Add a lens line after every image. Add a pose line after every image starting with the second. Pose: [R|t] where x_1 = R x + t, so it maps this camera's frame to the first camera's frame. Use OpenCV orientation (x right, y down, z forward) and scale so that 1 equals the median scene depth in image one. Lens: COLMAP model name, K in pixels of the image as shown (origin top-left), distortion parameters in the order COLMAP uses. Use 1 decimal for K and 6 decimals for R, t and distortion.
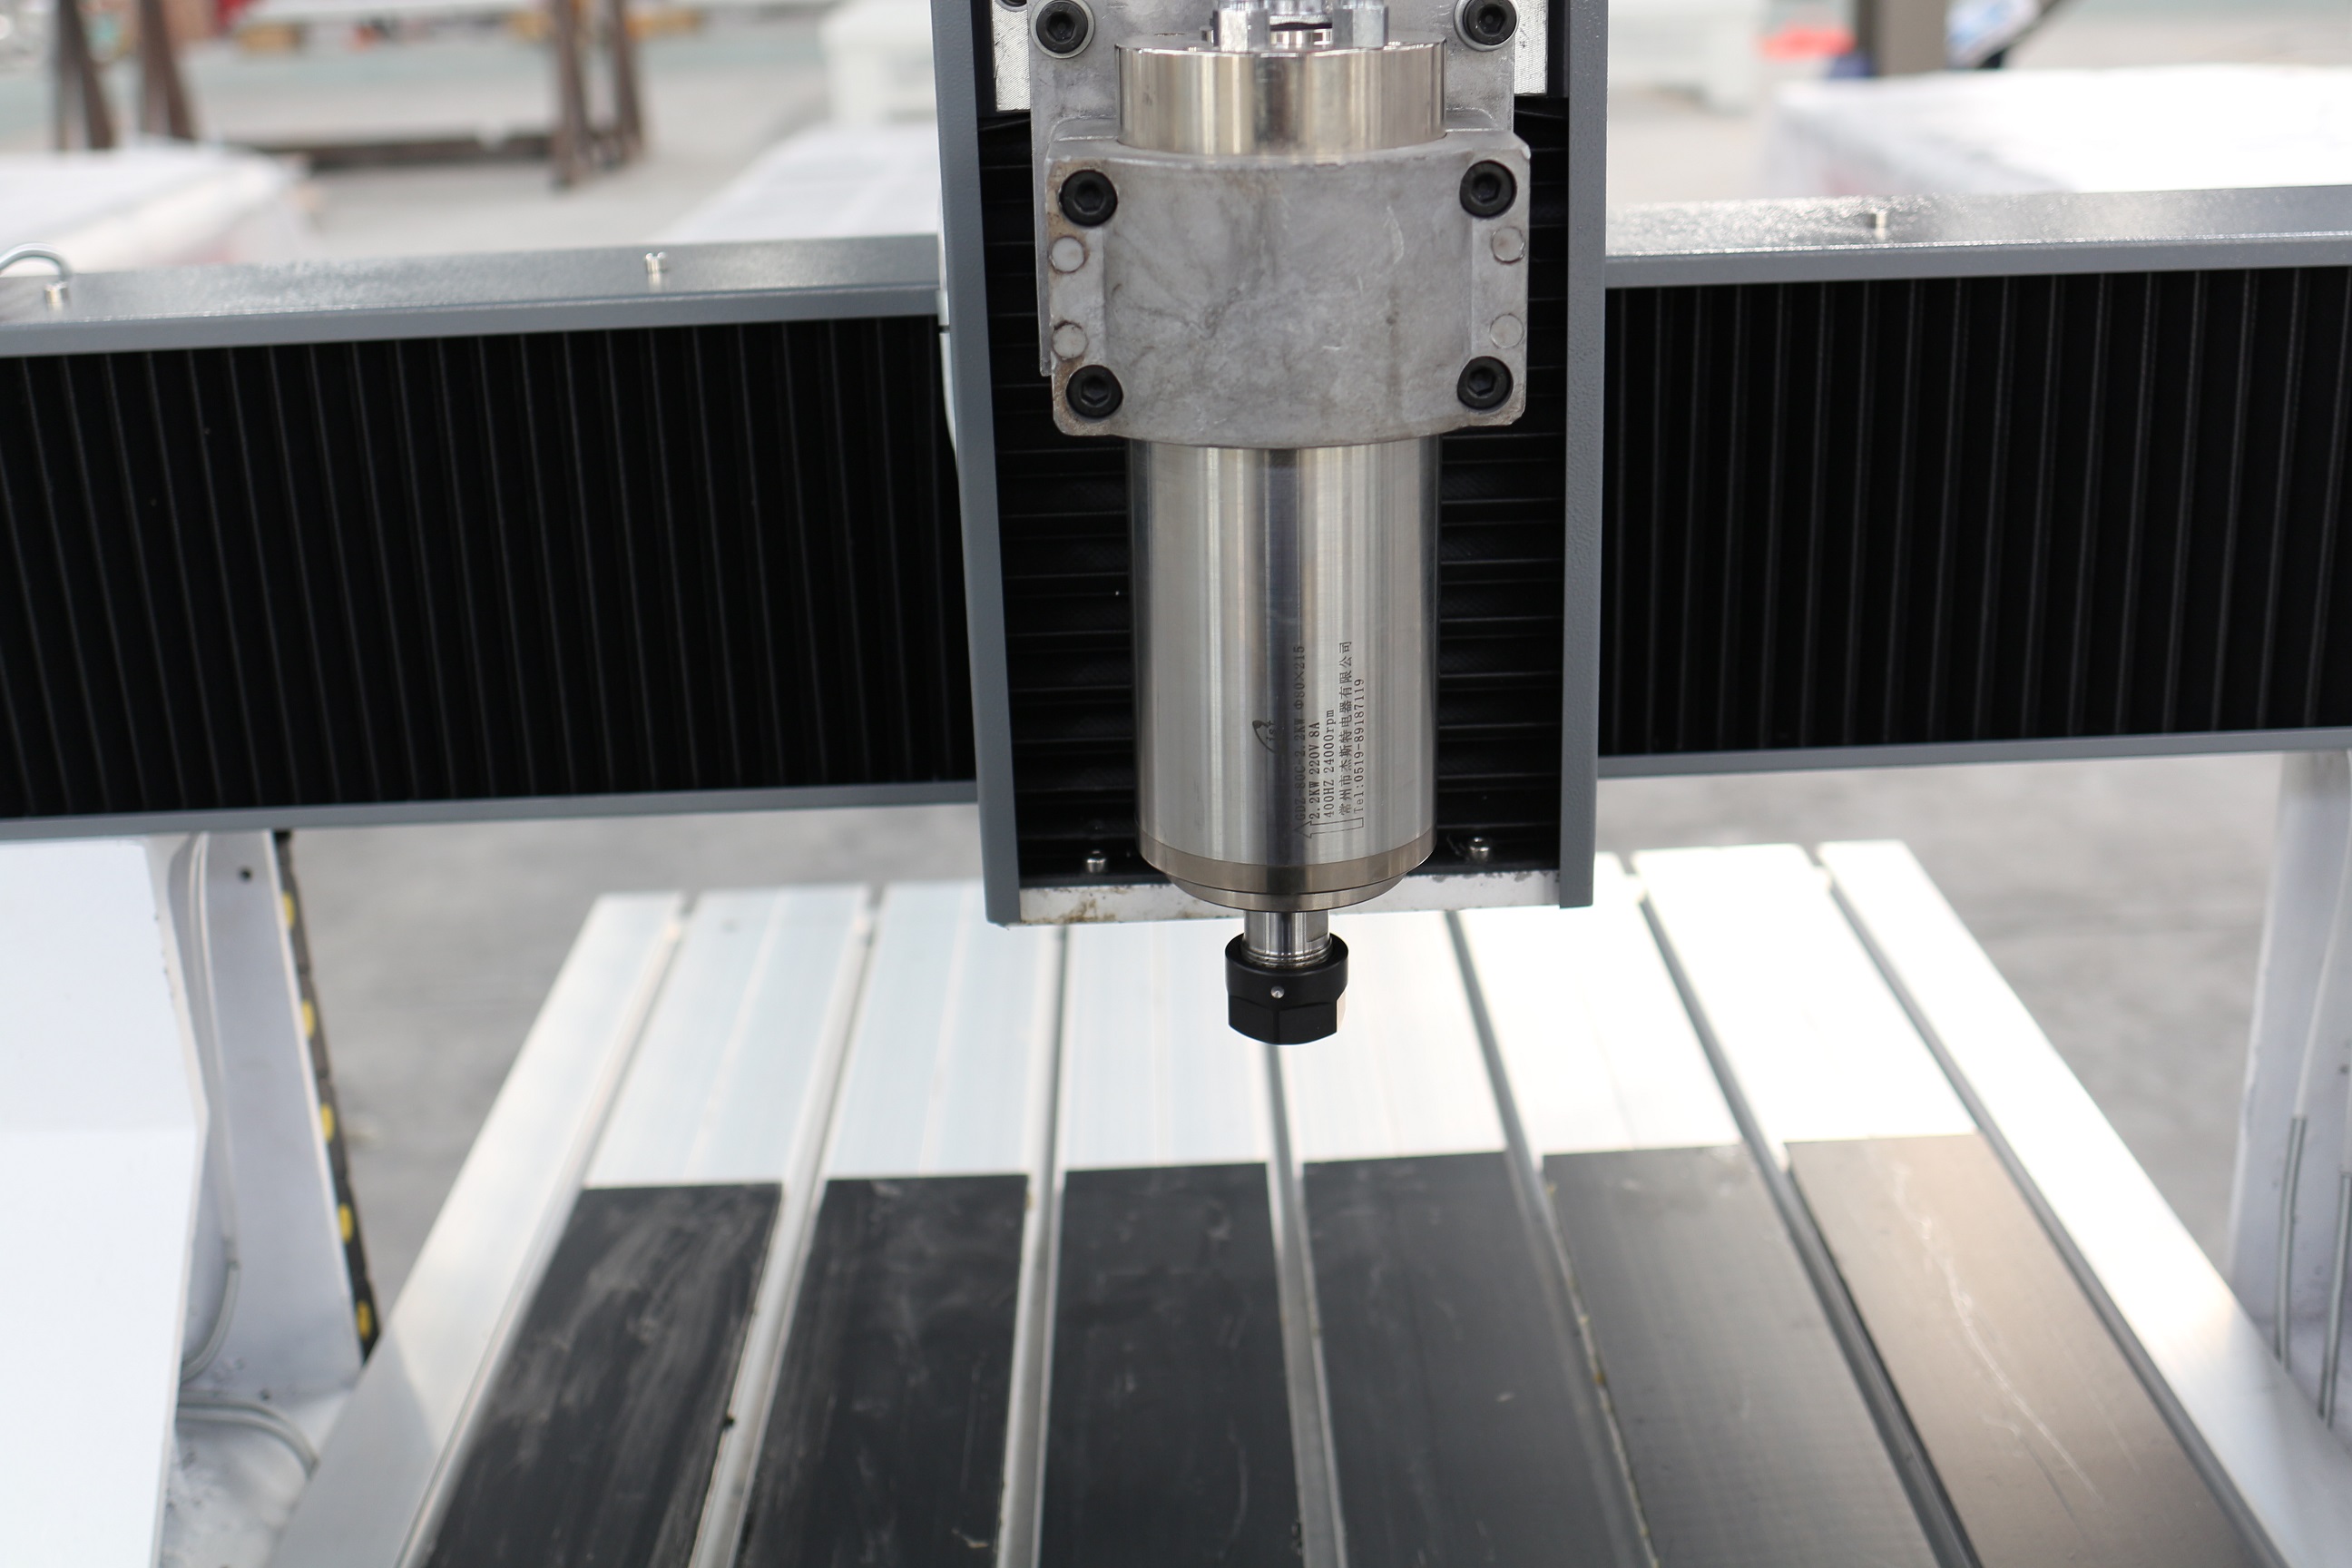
lens RADIAL K [[2705.4, 0, 1176.0], [0, 2705.4, 784.0], [0, 0, 1]] dist [-0.035636, -0.024655]
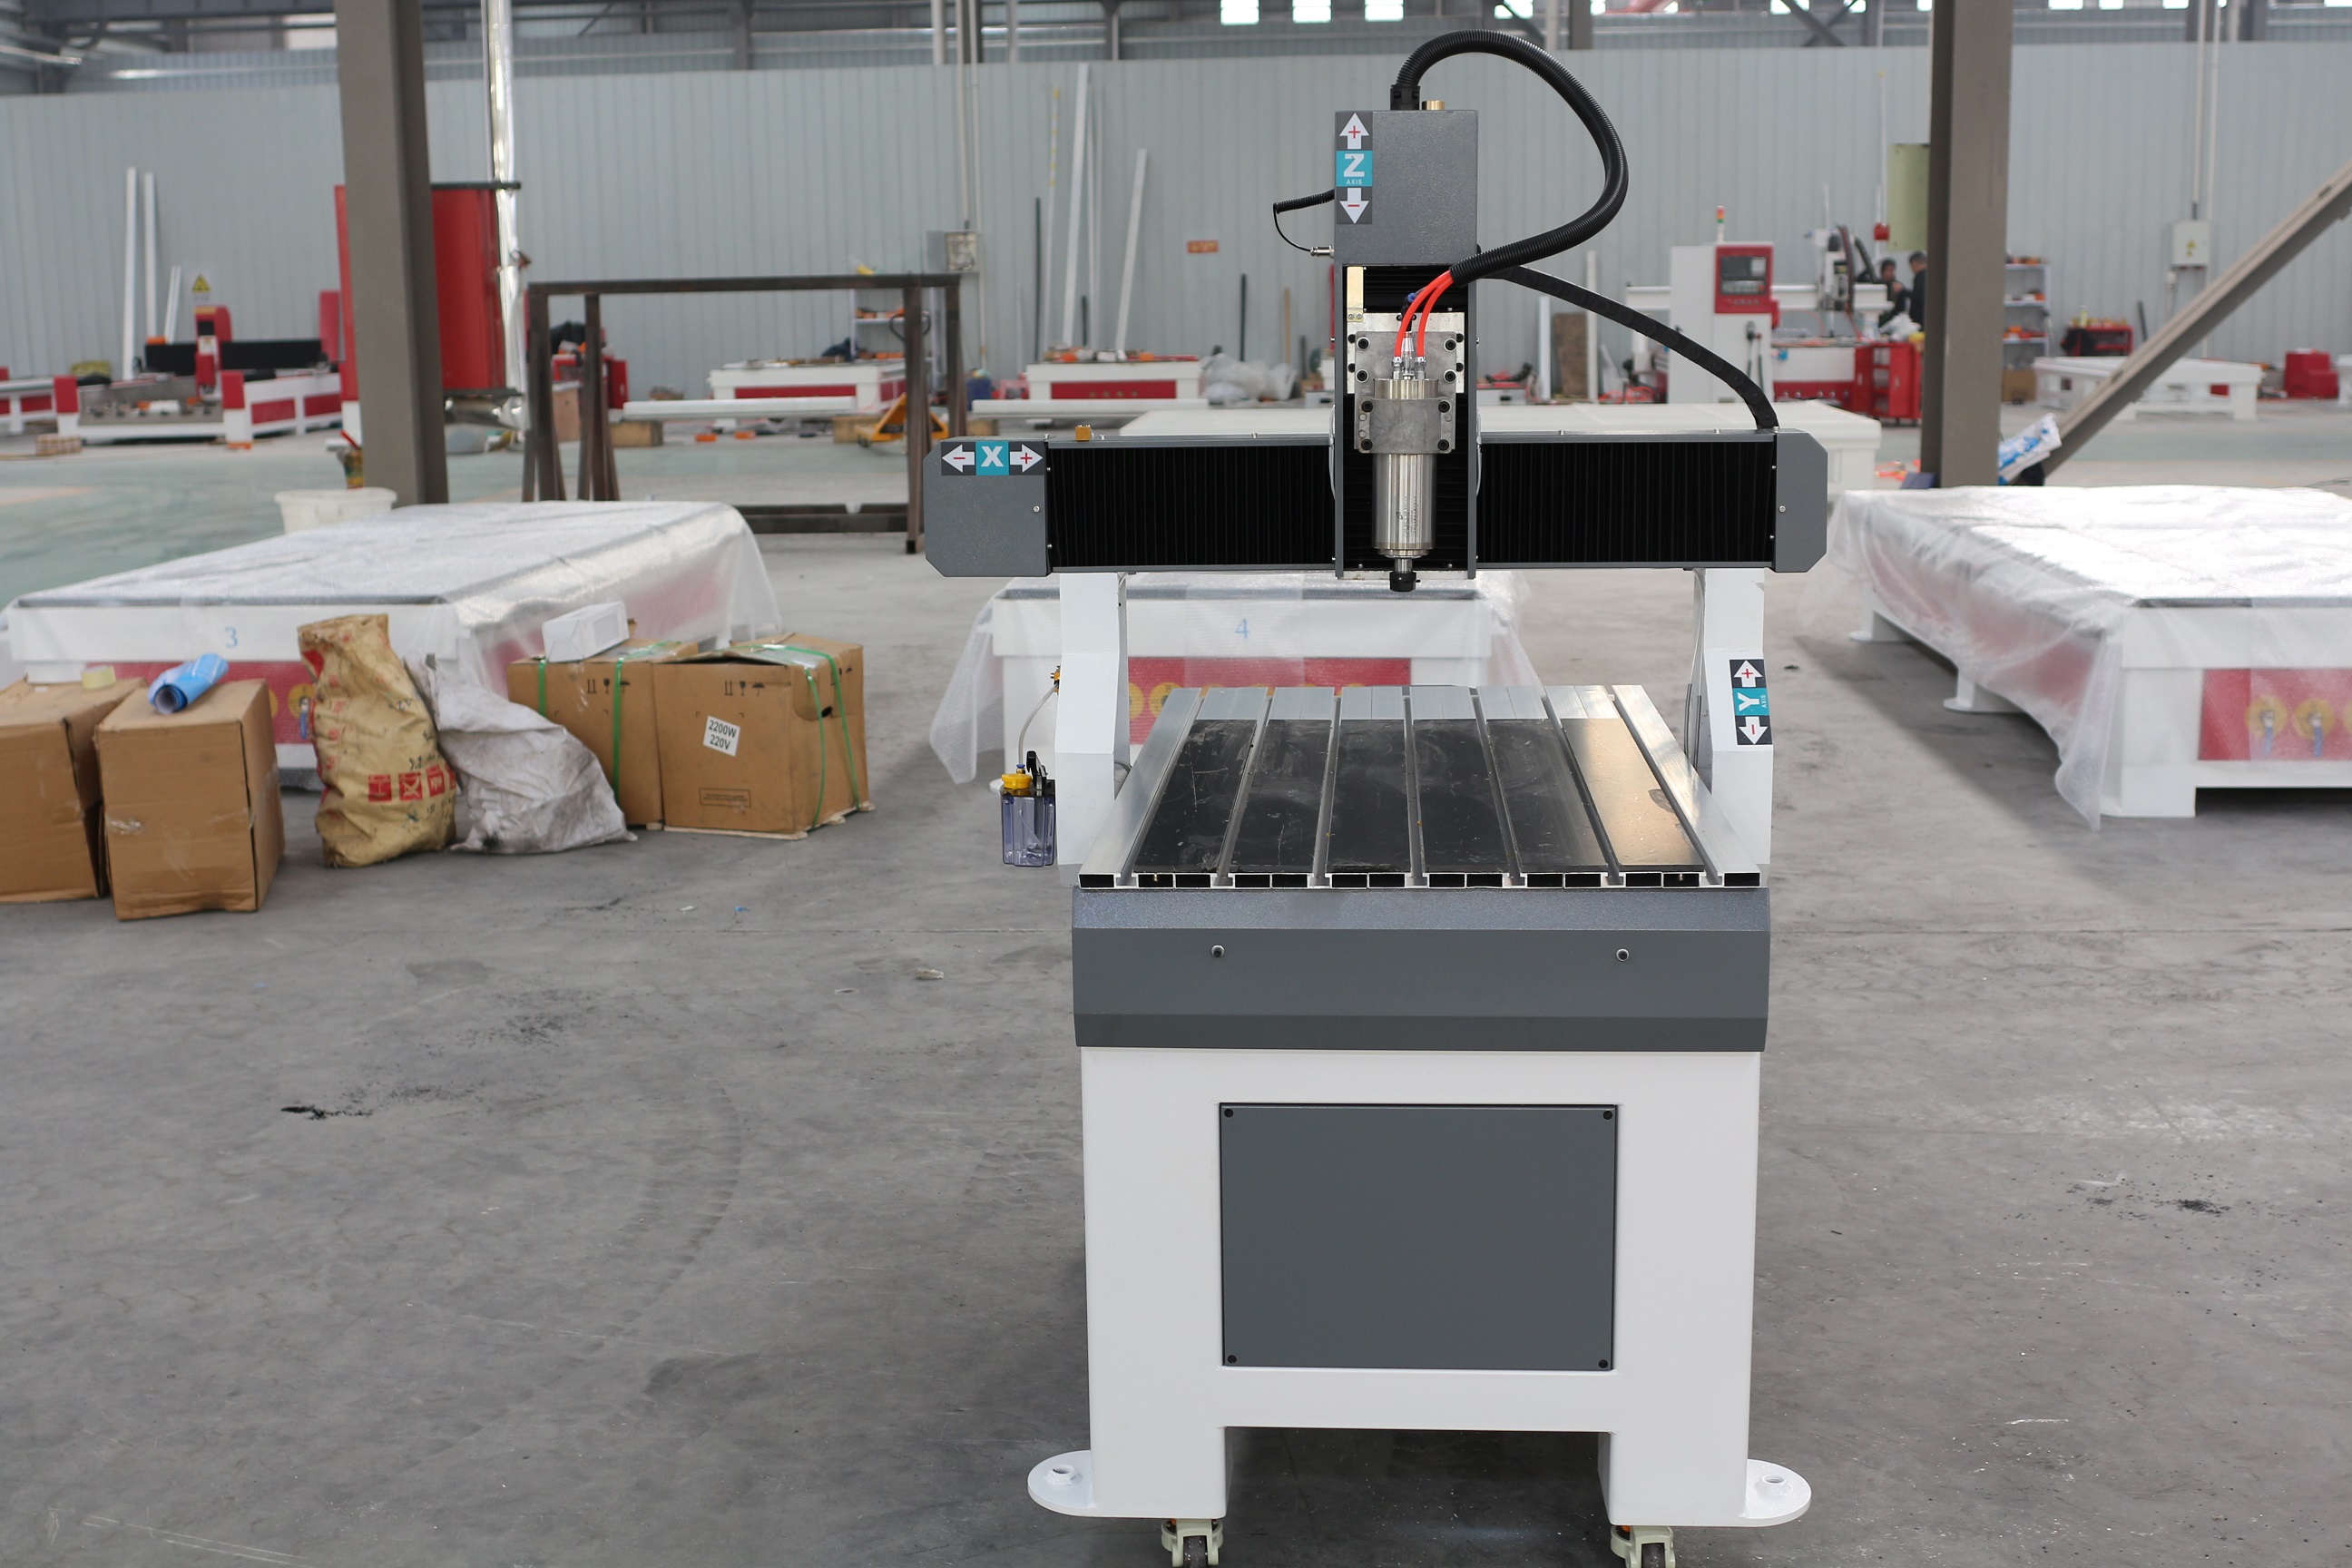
lens RADIAL K [[2705.4, 0, 1176.0], [0, 2705.4, 784.0], [0, 0, 1]] dist [-0.035636, -0.024655]
pose [[0.996267, 0.038359, -0.077330, 0.022637], [-0.049617, 0.987536, -0.149371, 0.964612], [0.070636, 0.152650, 0.985753, -3.011060]]
